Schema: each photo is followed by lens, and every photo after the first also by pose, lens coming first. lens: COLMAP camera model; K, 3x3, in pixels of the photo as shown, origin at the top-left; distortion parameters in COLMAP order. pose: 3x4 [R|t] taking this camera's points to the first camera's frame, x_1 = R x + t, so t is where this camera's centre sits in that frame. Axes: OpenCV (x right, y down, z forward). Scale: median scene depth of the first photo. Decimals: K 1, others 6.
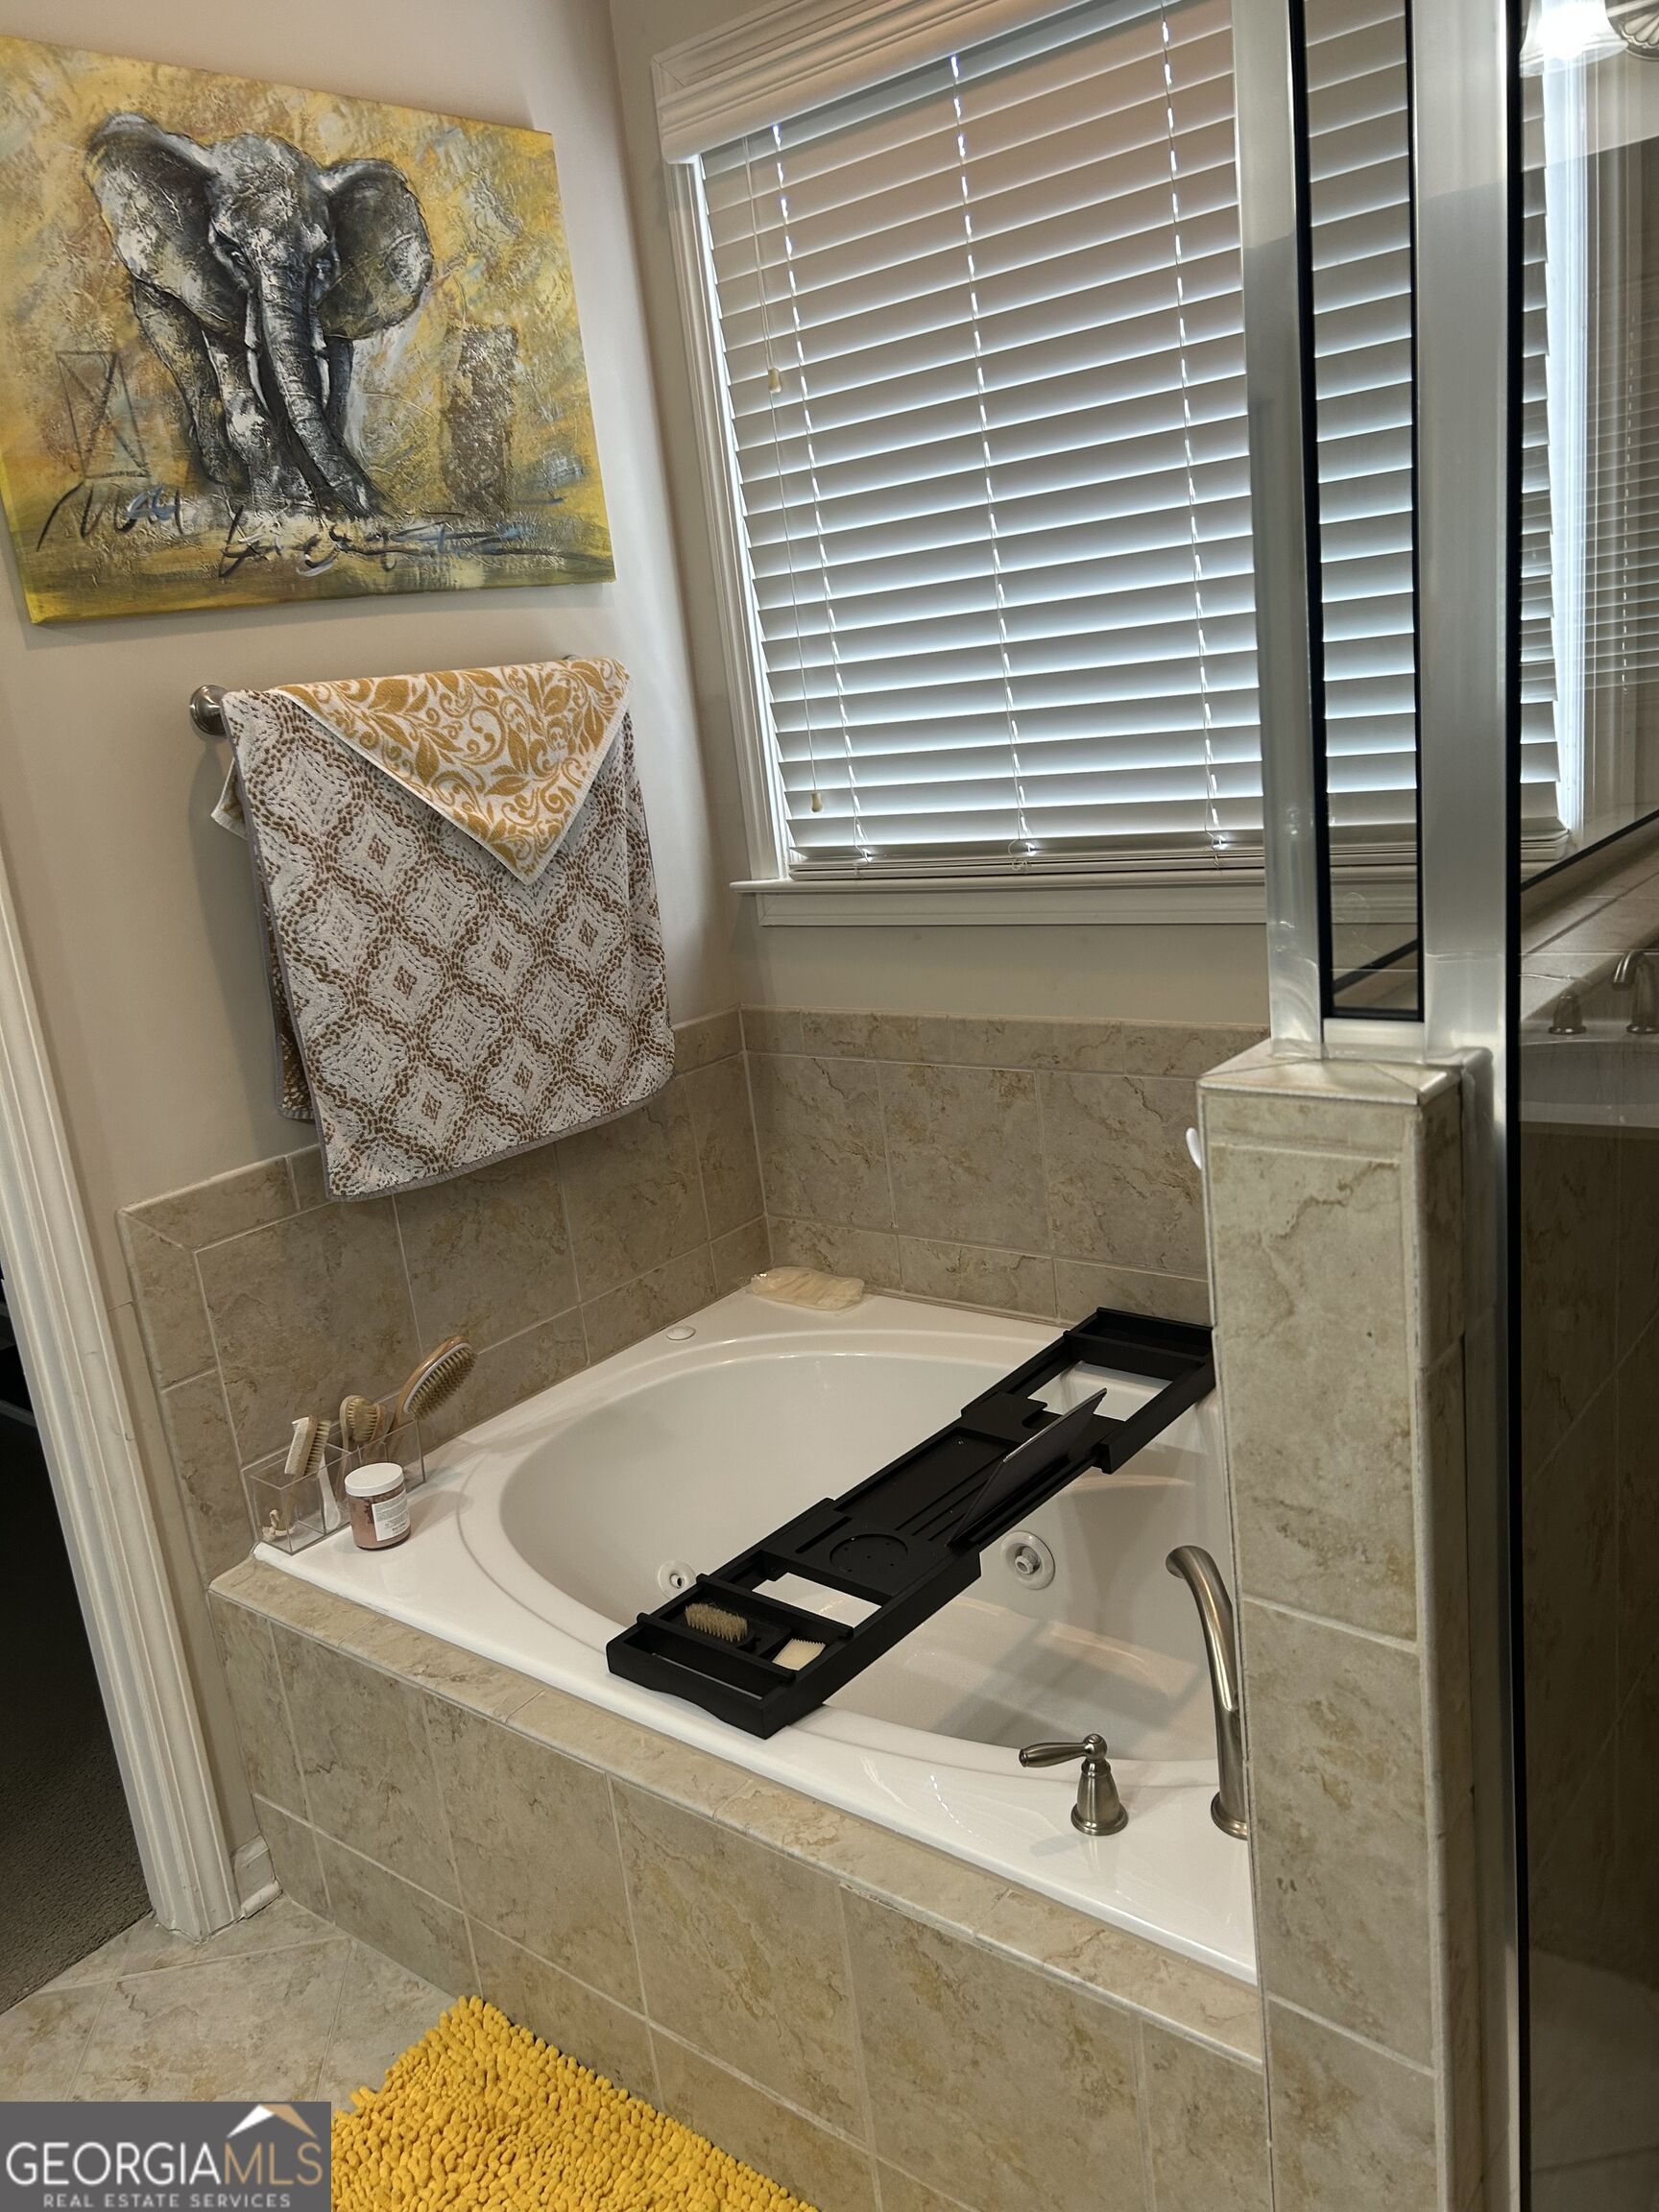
lens RADIAL K [[1667.2, 0, 829.6], [0, 1667.2, 1110.5], [0, 0, 1]] dist [0.044637, -0.050833]
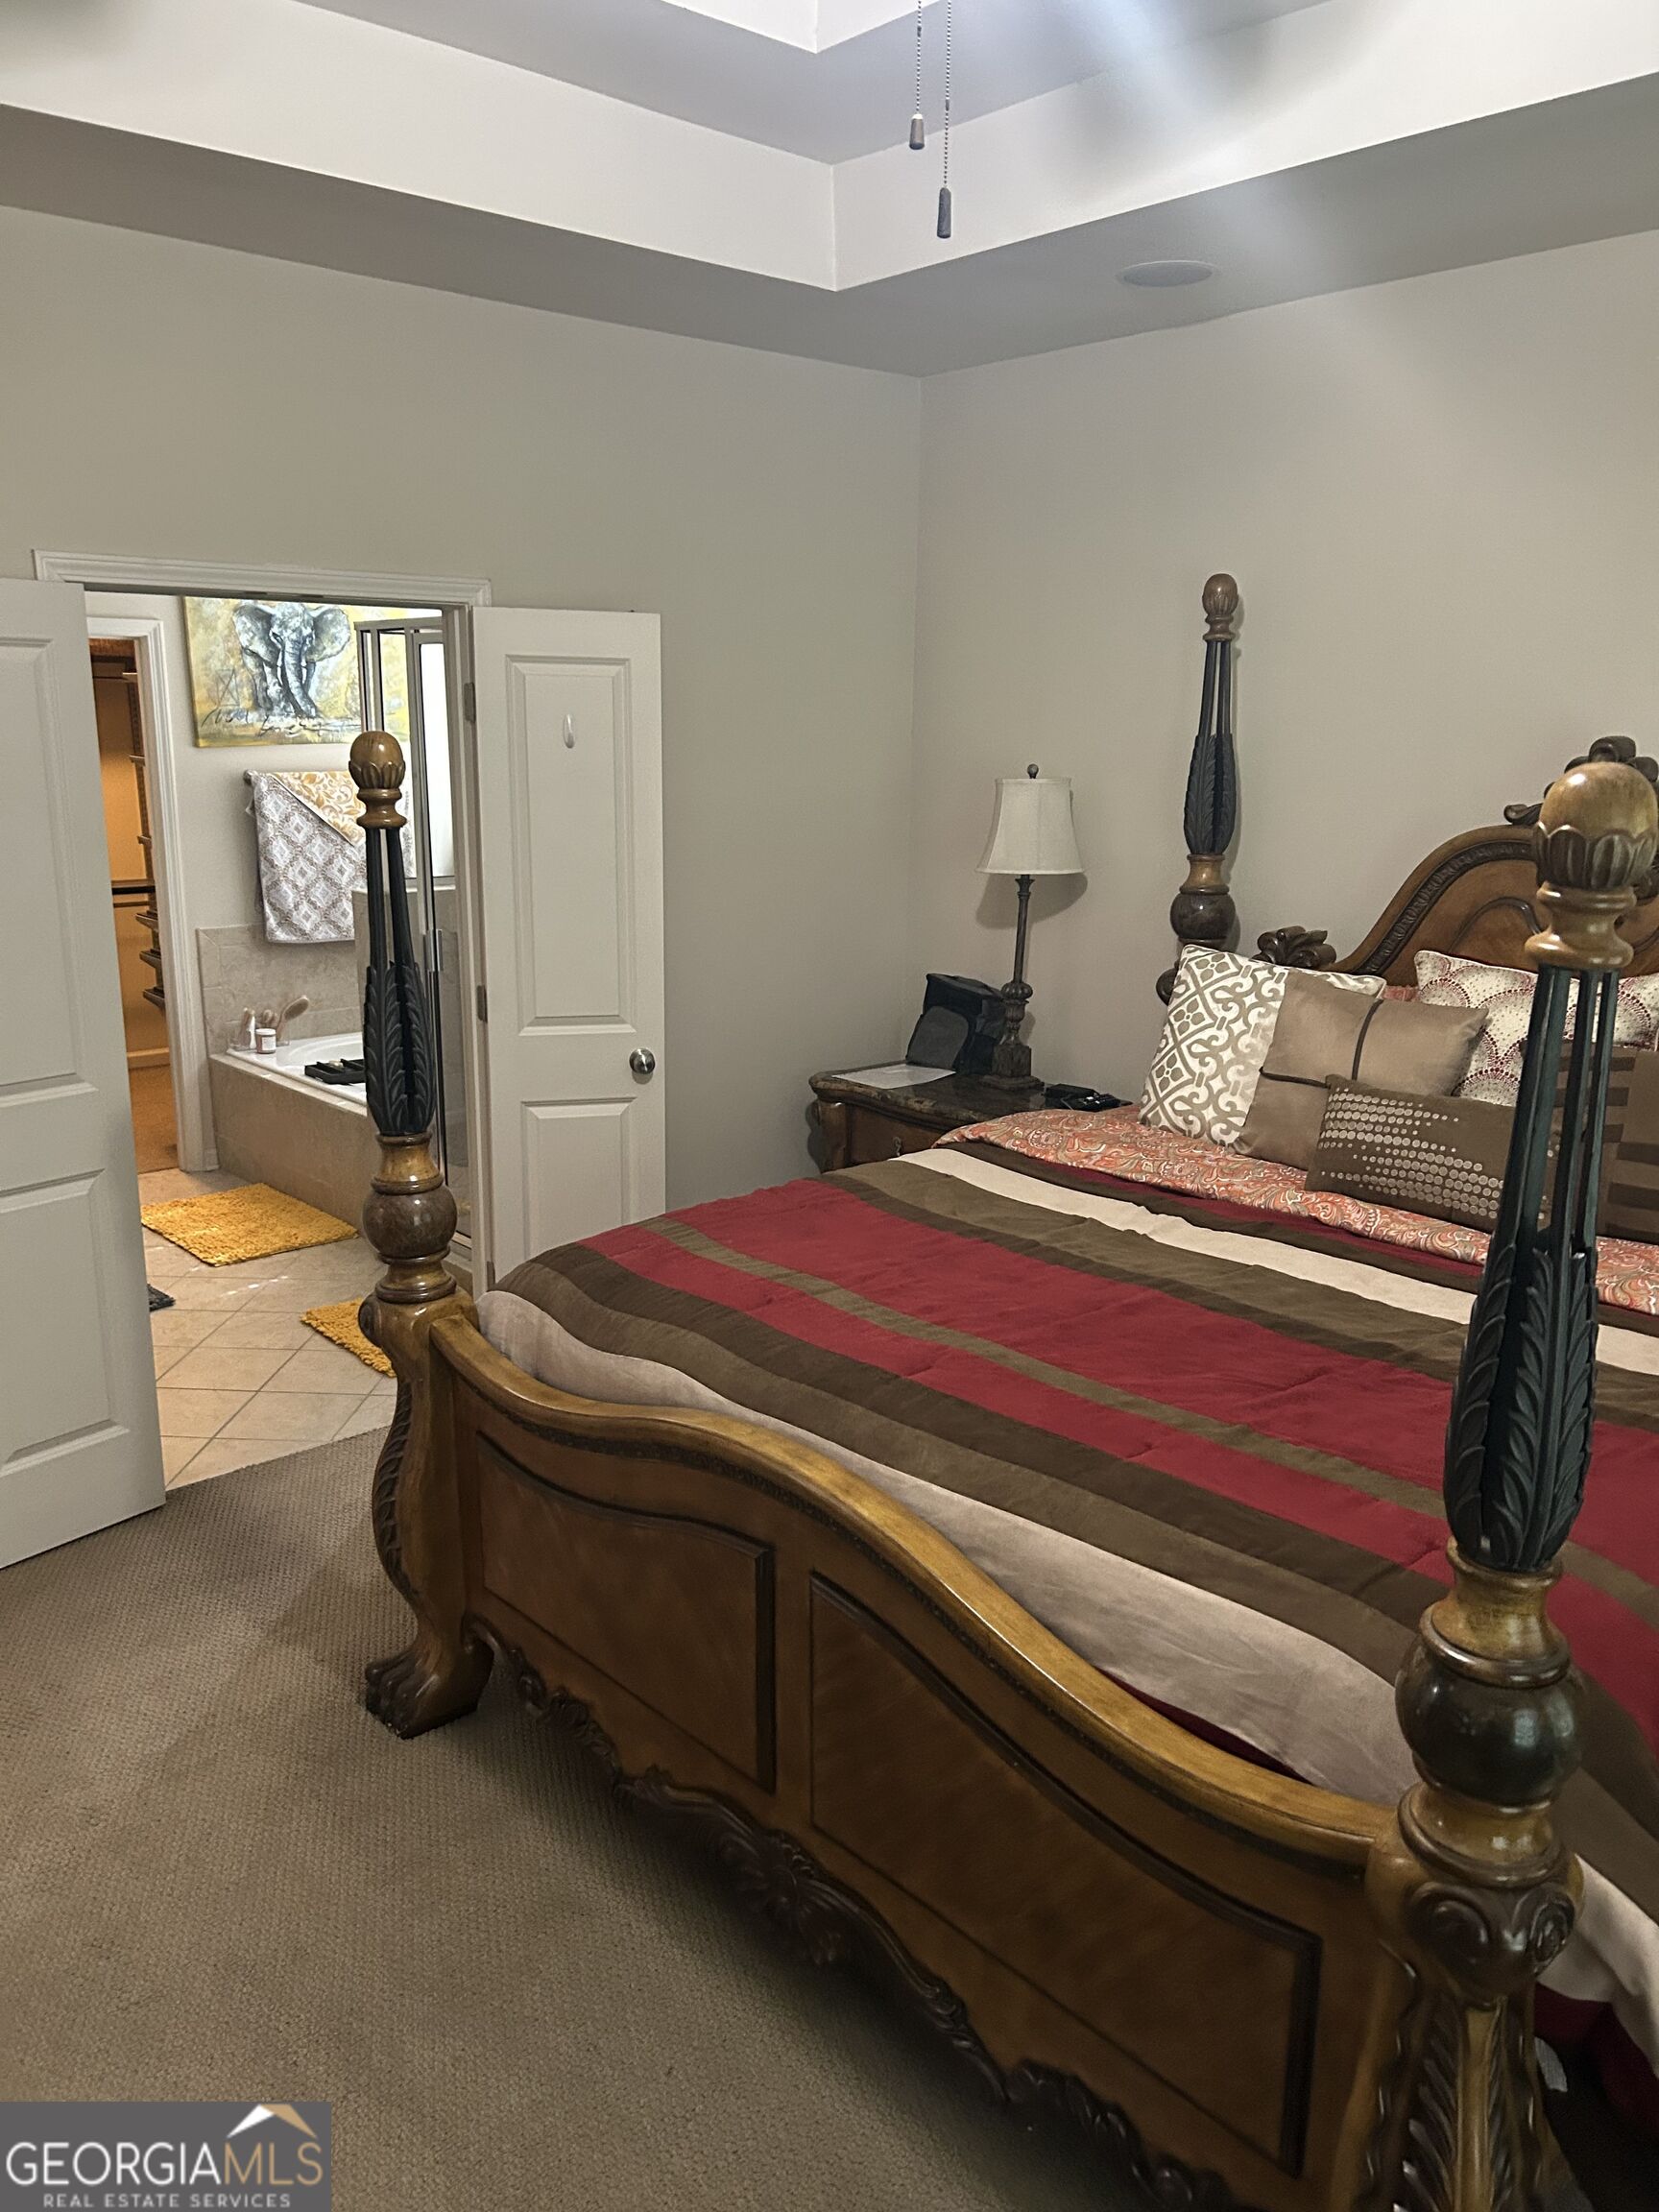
lens RADIAL K [[1667.2, 0, 828.3], [0, 1667.2, 1109.8], [0, 0, 1]] dist [0.044637, -0.050833]
pose [[0.981168, 0.151756, -0.119495, 1.133233], [-0.153709, 0.988090, -0.007243, 0.227591], [0.116973, 0.025474, 0.992808, -1.923904]]
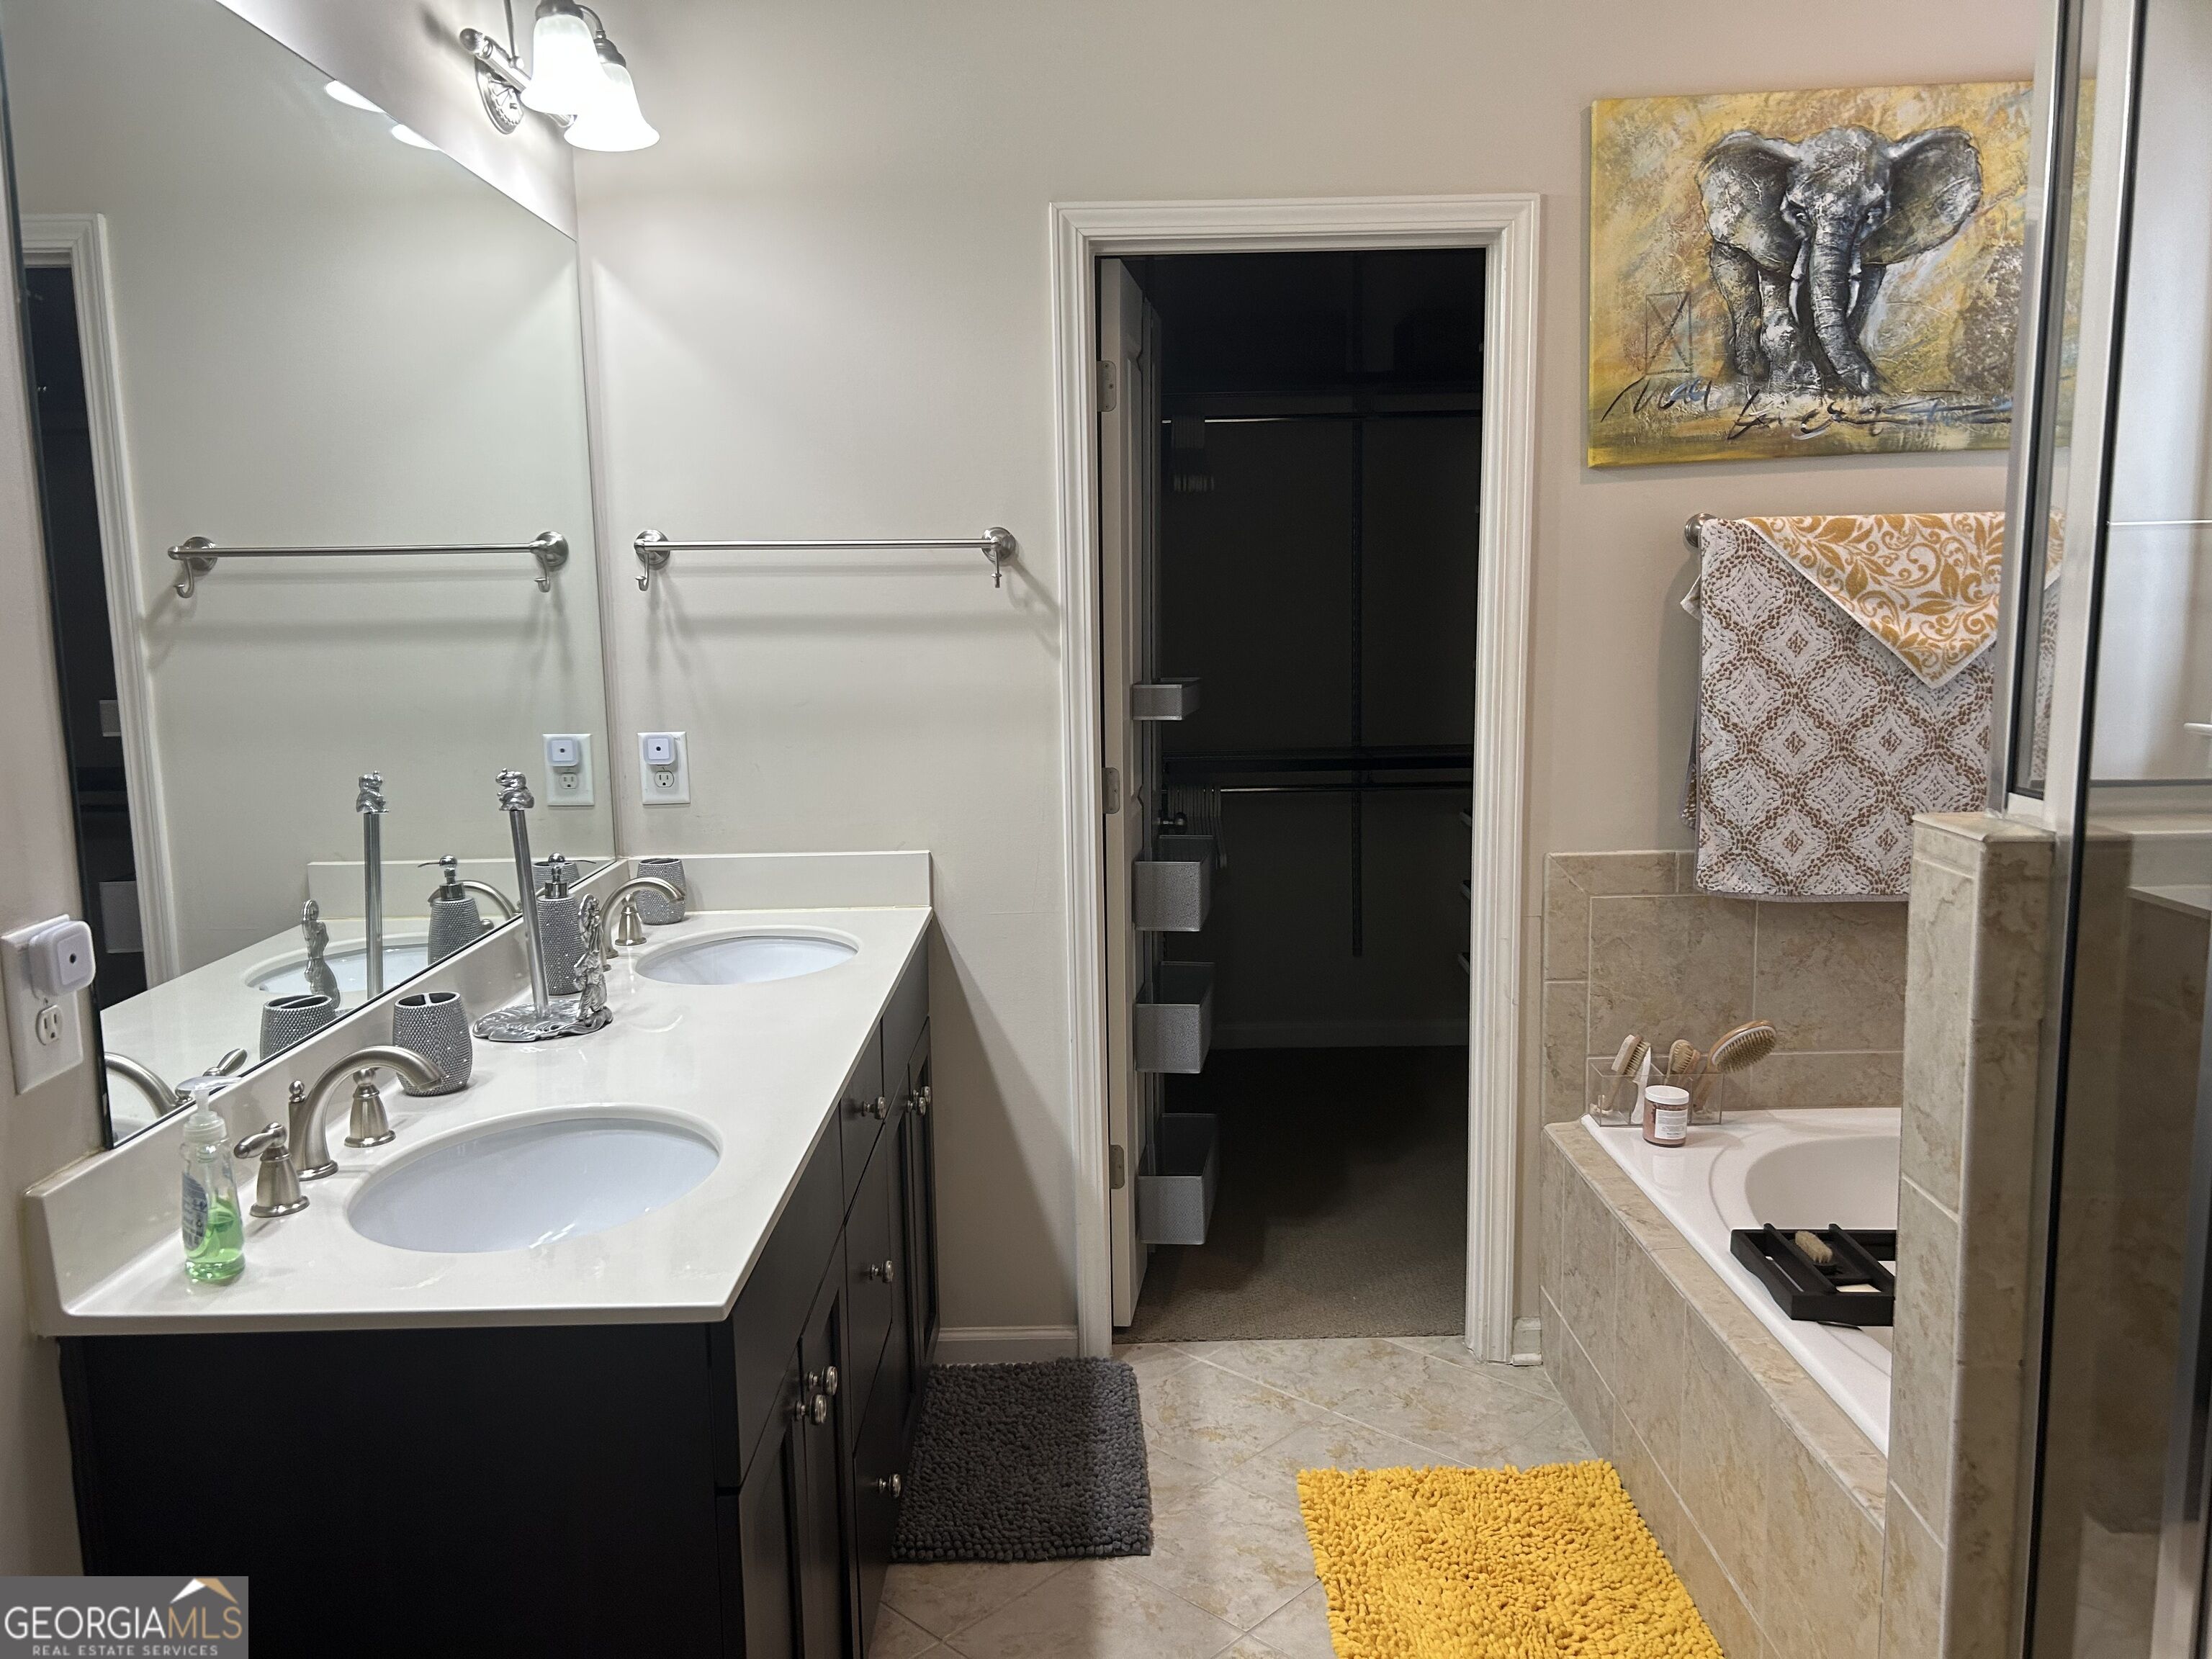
lens RADIAL K [[1667.2, 0, 1105.3], [0, 1667.2, 826.5], [0, 0, 1]] dist [0.044637, -0.050833]
pose [[0.628485, 0.211945, -0.748389, 0.419384], [-0.247764, 0.966592, 0.065672, 0.034482], [0.737305, 0.144150, 0.660001, -0.266408]]
